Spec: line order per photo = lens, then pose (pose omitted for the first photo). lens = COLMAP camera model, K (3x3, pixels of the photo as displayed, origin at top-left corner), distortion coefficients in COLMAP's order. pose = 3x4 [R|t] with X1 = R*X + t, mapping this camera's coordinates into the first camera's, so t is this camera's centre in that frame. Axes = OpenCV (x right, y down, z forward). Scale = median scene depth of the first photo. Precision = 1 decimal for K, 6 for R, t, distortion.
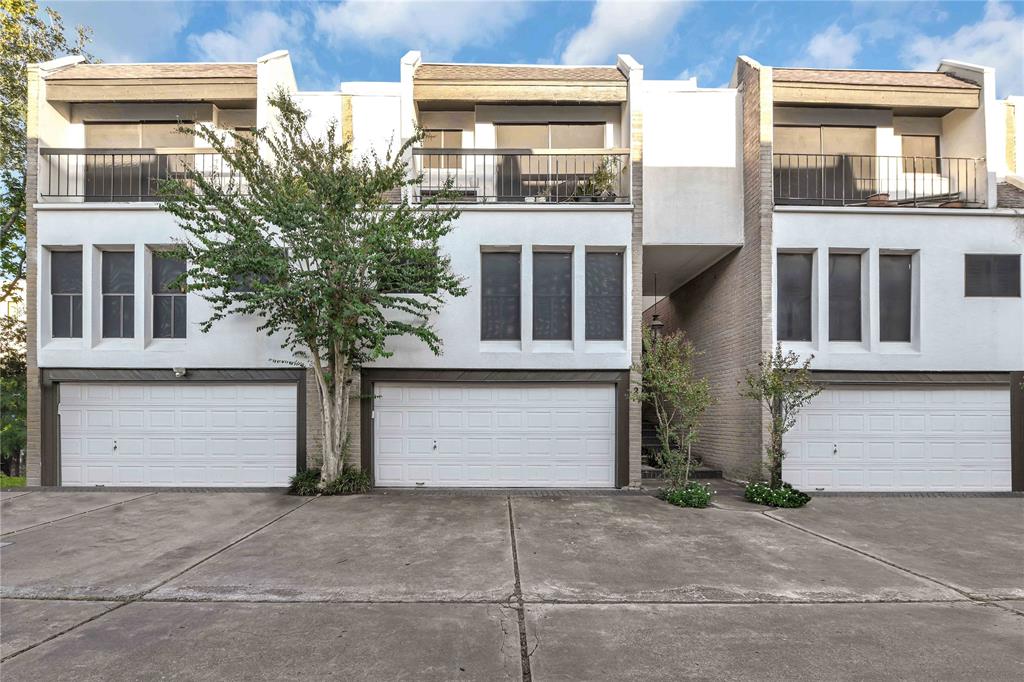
lens RADIAL K [[455.1, 0, 510.9], [0, 455.1, 332.8], [0, 0, 1]] dist [-0.001978, -0.000347]
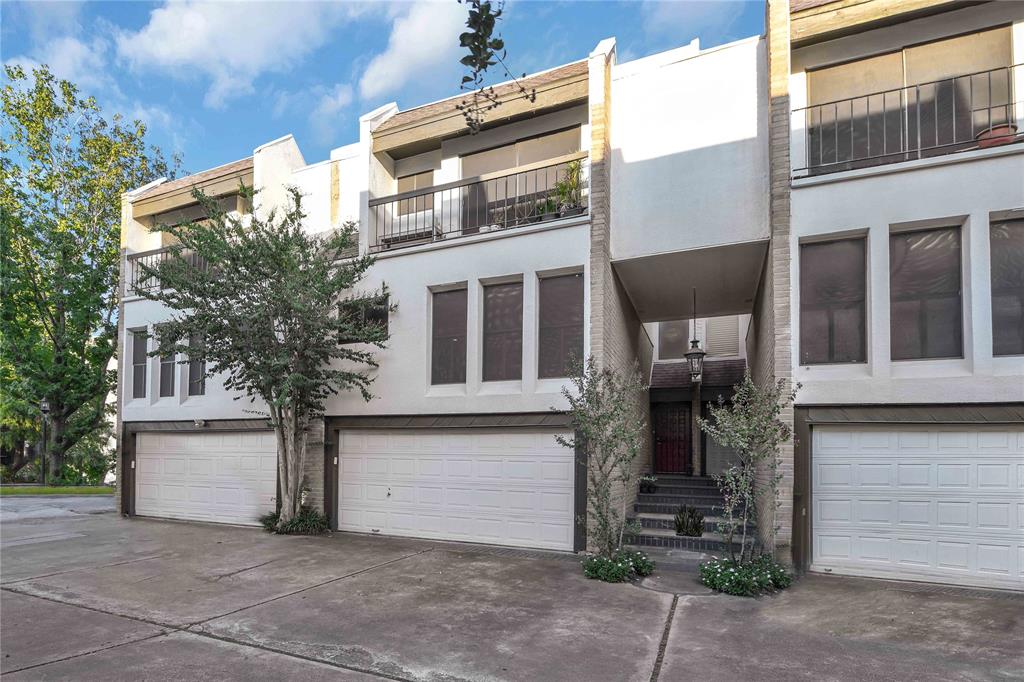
lens RADIAL K [[529.5, 0, 511.9], [0, 529.5, 345.8], [0, 0, 1]] dist [-0.003407, 0.000078]
pose [[0.910621, -0.074496, -0.406472, 0.531740], [0.058664, 0.996959, -0.051291, 0.002522], [0.409057, 0.022862, 0.912222, 0.045923]]
